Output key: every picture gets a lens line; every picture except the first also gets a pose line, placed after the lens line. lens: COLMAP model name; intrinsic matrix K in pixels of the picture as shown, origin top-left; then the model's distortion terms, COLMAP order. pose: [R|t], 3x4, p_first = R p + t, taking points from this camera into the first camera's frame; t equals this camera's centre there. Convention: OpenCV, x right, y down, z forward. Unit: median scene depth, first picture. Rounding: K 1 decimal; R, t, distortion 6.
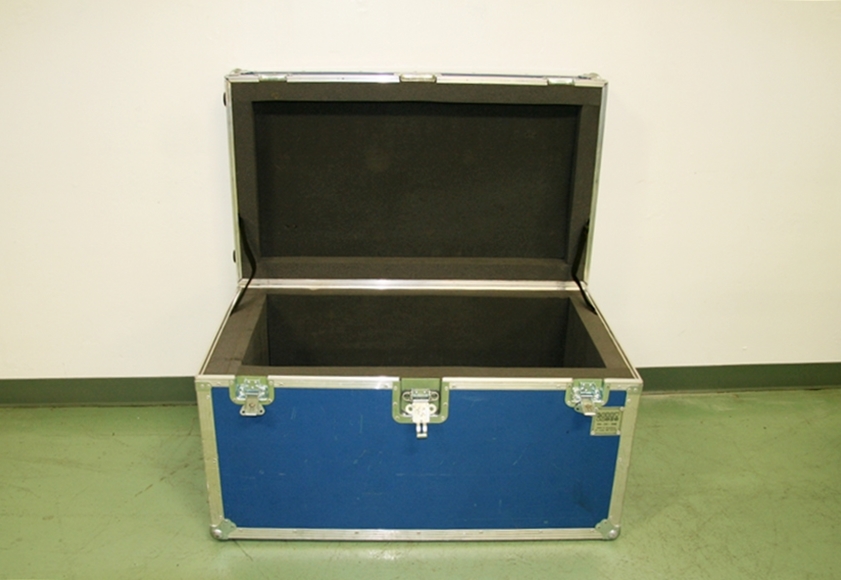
lens RADIAL K [[855.1, 0, 404.0], [0, 855.1, 336.7], [0, 0, 1]] dist [-0.170060, 0.000000]
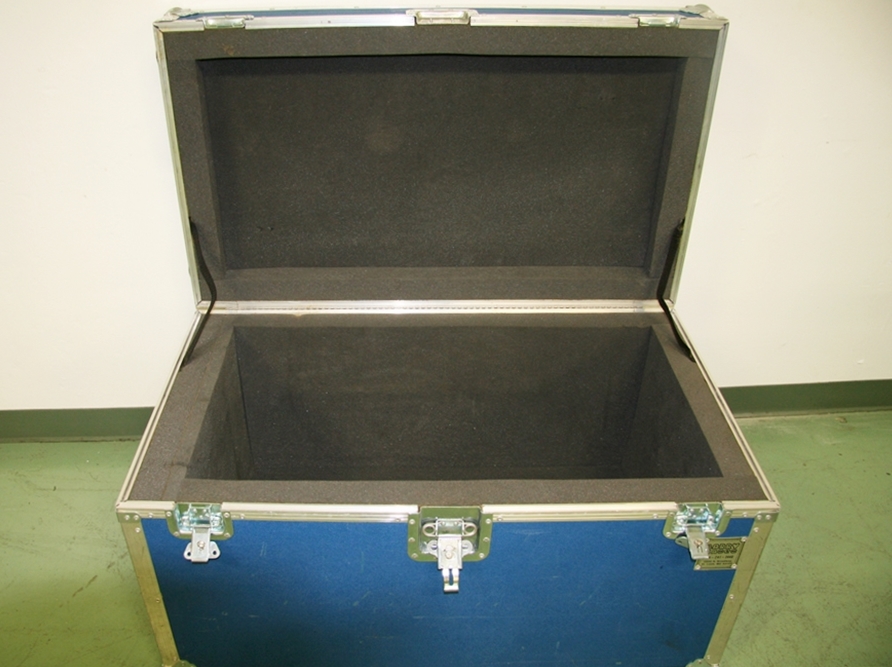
lens RADIAL K [[804.0, 0, 385.3], [0, 804.0, 329.5], [0, 0, 1]] dist [-0.168982, 0.098945]
pose [[0.999076, -0.005143, -0.042676, -0.003132], [0.011277, 0.989402, 0.144765, -0.155012], [0.041479, -0.145113, 0.988545, 0.352125]]
